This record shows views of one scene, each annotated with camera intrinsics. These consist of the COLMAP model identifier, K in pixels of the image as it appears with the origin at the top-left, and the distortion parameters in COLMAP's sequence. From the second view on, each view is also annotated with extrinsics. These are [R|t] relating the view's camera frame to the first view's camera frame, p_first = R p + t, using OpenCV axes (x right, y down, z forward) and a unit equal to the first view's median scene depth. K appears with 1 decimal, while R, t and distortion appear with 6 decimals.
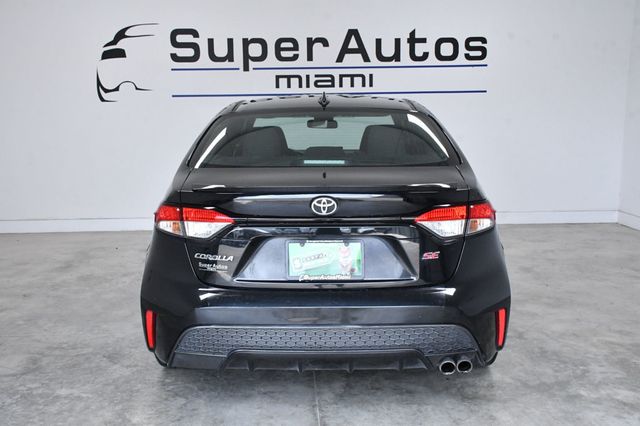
lens RADIAL K [[731.6, 0, 320.0], [0, 731.6, 213.0], [0, 0, 1]] dist [0.093157, 0.026465]
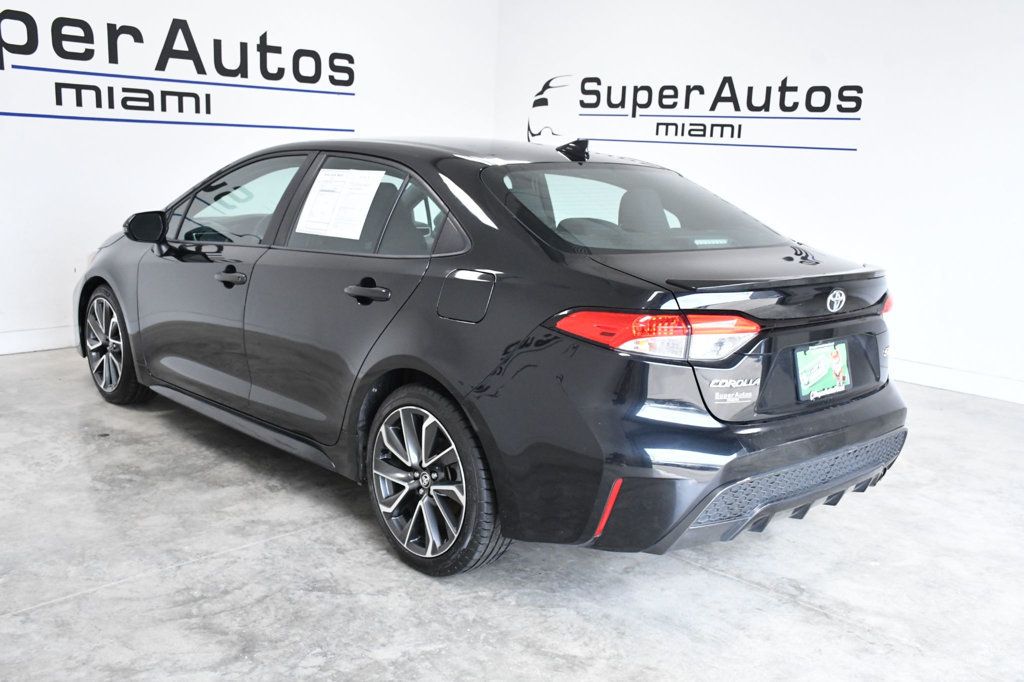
lens RADIAL K [[1022.1, 0, 512.0], [0, 1022.1, 341.0], [0, 0, 1]] dist [-0.038677, 0.239424]
pose [[0.724606, -0.092471, 0.682932, -0.368814], [0.058657, 0.995637, 0.072575, -0.024109], [-0.686663, -0.012530, 0.726868, 0.169820]]
